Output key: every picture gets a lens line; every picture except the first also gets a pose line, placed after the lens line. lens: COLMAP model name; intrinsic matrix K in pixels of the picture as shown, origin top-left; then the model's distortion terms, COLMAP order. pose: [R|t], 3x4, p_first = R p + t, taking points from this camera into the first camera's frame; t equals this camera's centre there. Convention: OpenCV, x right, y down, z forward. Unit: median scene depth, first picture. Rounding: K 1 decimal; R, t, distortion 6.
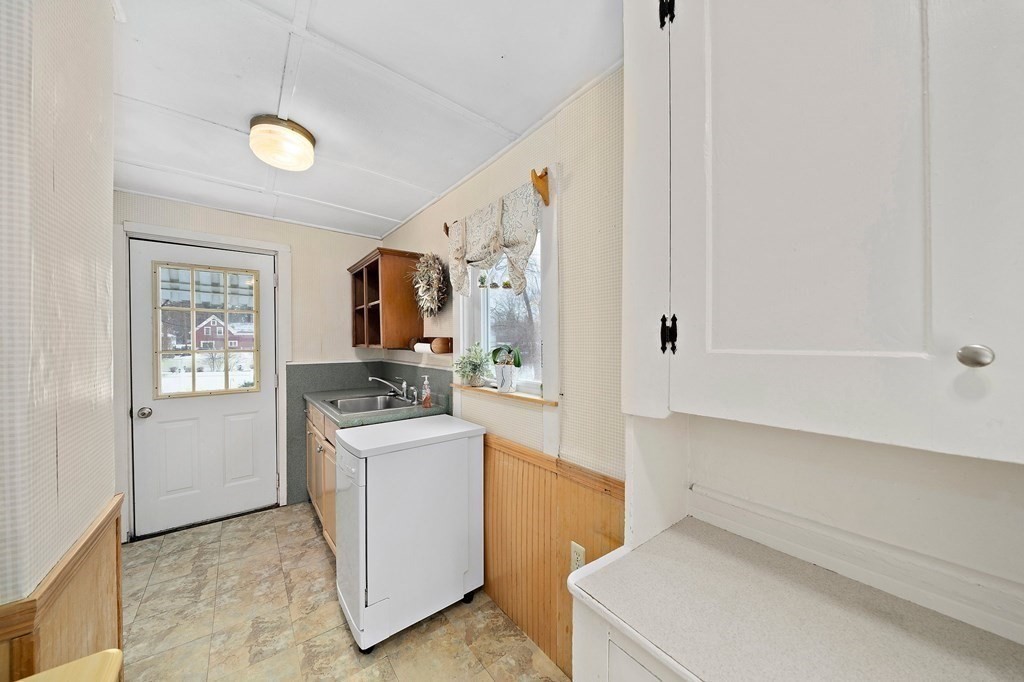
lens RADIAL K [[350.2, 0, 512.0], [0, 350.2, 341.0], [0, 0, 1]] dist [-0.000351, -0.000123]
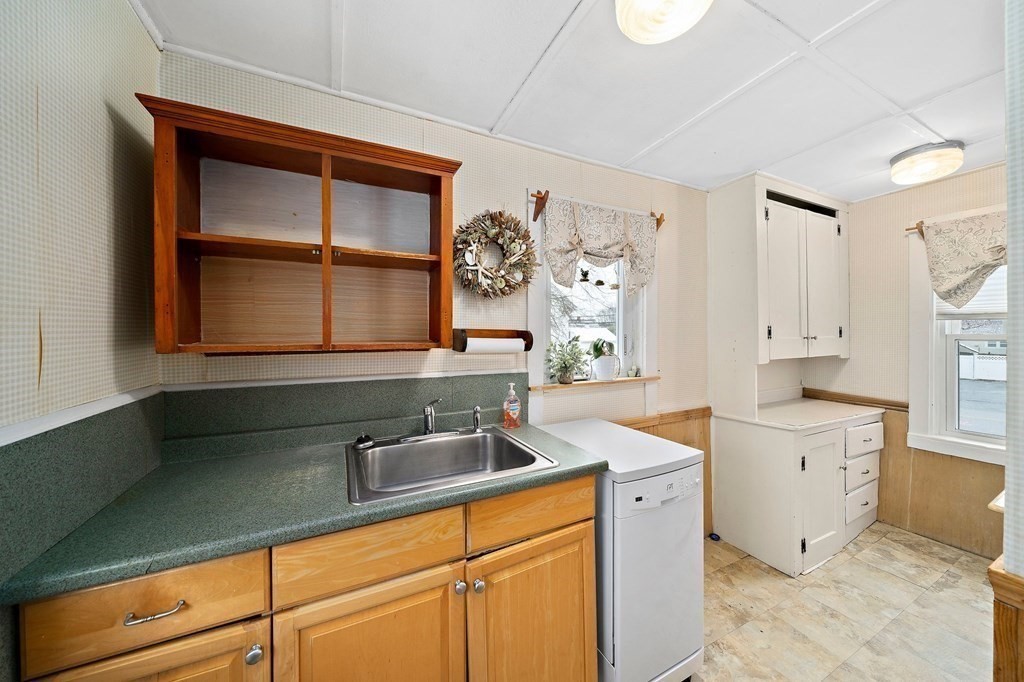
lens RADIAL K [[352.7, 0, 514.6], [0, 352.7, 332.6], [0, 0, 1]] dist [-0.002548, -0.000341]
pose [[0.197554, 0.005803, 0.980275, -1.110792], [-0.002032, 0.999983, -0.005510, -0.000224], [-0.980290, -0.000903, 0.197562, 0.998870]]
